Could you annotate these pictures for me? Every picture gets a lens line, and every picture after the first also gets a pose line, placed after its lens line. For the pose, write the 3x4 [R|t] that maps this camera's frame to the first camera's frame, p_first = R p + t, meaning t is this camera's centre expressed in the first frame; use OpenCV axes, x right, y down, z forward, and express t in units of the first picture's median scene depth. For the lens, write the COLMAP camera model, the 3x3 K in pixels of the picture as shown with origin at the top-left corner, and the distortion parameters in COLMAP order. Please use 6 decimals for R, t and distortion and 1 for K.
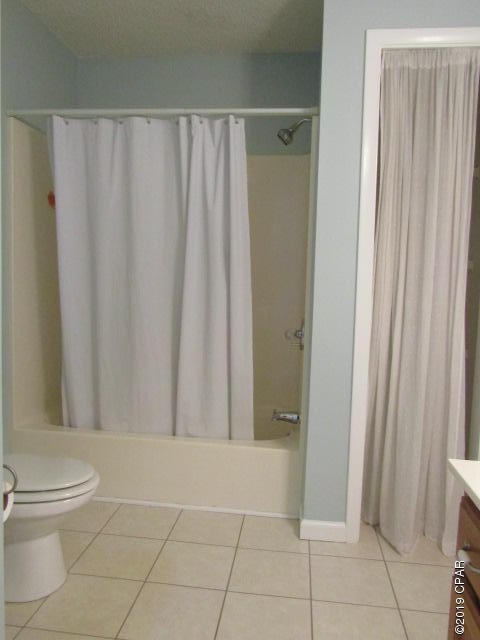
lens RADIAL K [[506.8, 0, 239.0], [0, 506.8, 322.3], [0, 0, 1]] dist [-0.004673, -0.011595]
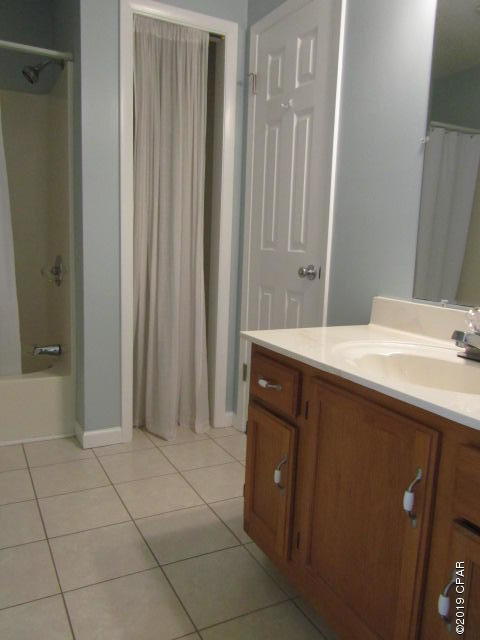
lens RADIAL K [[506.8, 0, 241.1], [0, 506.8, 320.2], [0, 0, 1]] dist [-0.004673, -0.011595]
pose [[0.817002, -0.083707, 0.570527, -0.212381], [0.035232, 0.994805, 0.095504, 0.046864], [-0.575558, -0.057926, 0.815707, -0.106716]]
